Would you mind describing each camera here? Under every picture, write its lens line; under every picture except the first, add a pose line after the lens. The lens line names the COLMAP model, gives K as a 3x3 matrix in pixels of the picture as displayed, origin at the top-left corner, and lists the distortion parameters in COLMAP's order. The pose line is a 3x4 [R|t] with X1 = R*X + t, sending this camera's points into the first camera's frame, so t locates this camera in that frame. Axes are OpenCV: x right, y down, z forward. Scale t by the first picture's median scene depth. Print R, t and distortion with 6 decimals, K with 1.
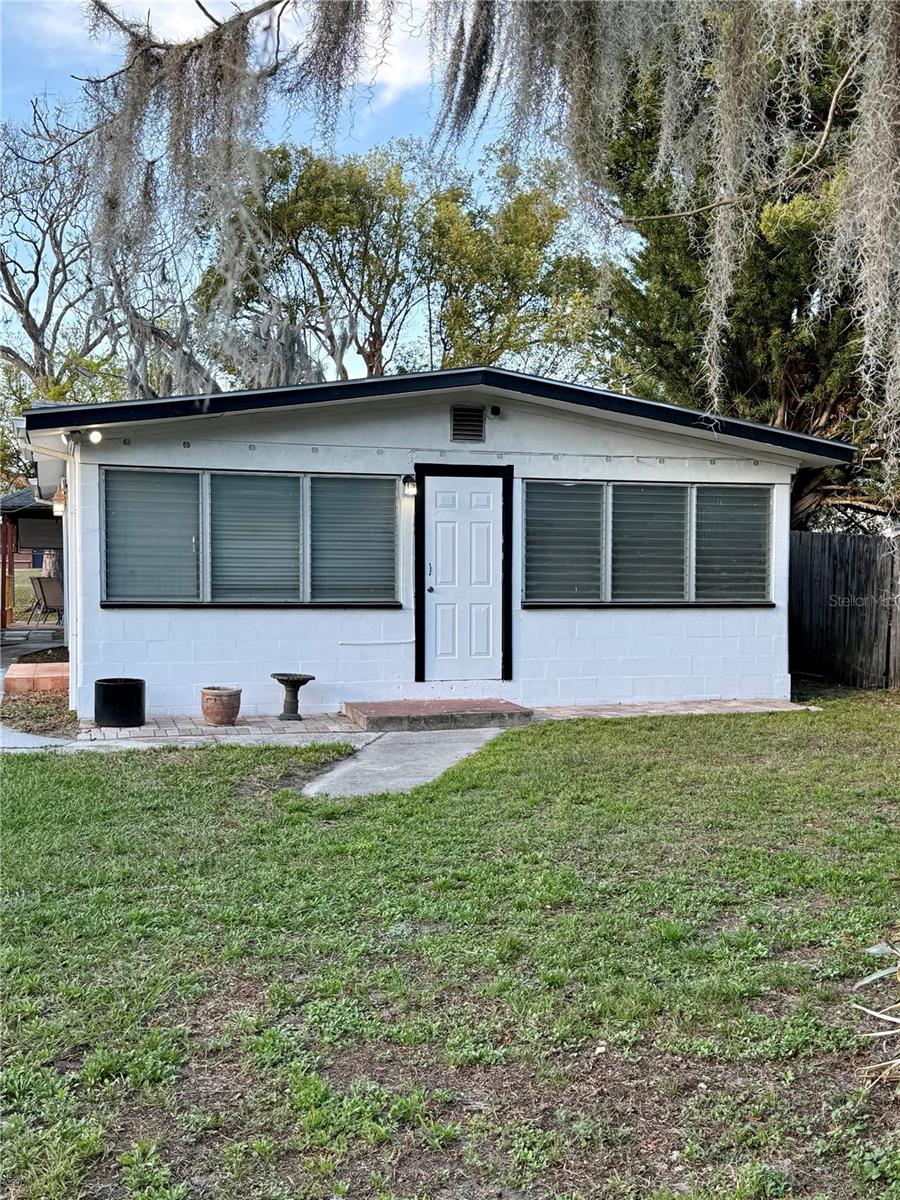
lens RADIAL K [[1335.1, 0, 449.7], [0, 1335.1, 605.5], [0, 0, 1]] dist [0.050635, 0.000000]
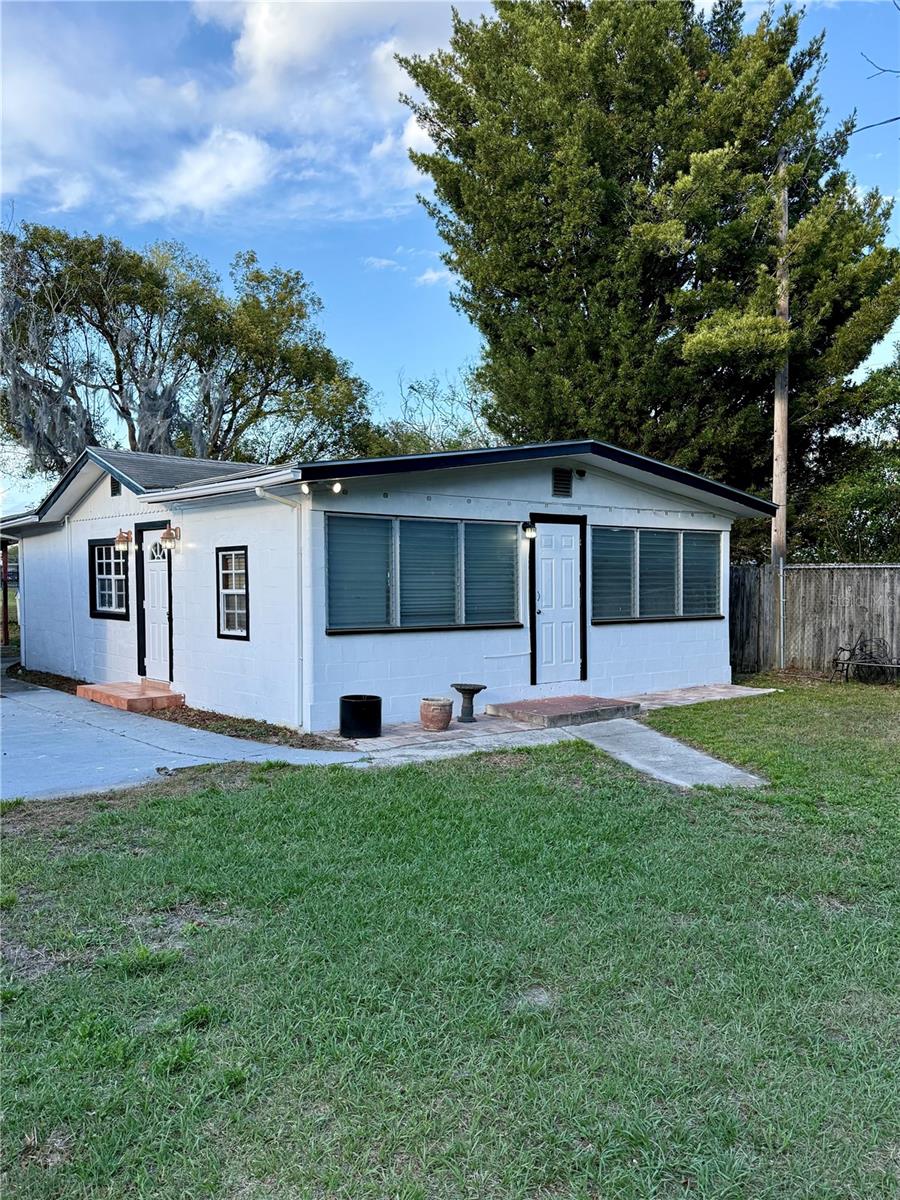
lens RADIAL K [[978.6, 0, 453.7], [0, 978.6, 603.3], [0, 0, 1]] dist [0.085278, -0.119492]
pose [[0.921470, -0.018685, 0.387999, -0.464584], [0.020964, 0.999779, -0.001642, -0.020996], [-0.387883, 0.009647, 0.921658, 0.174237]]
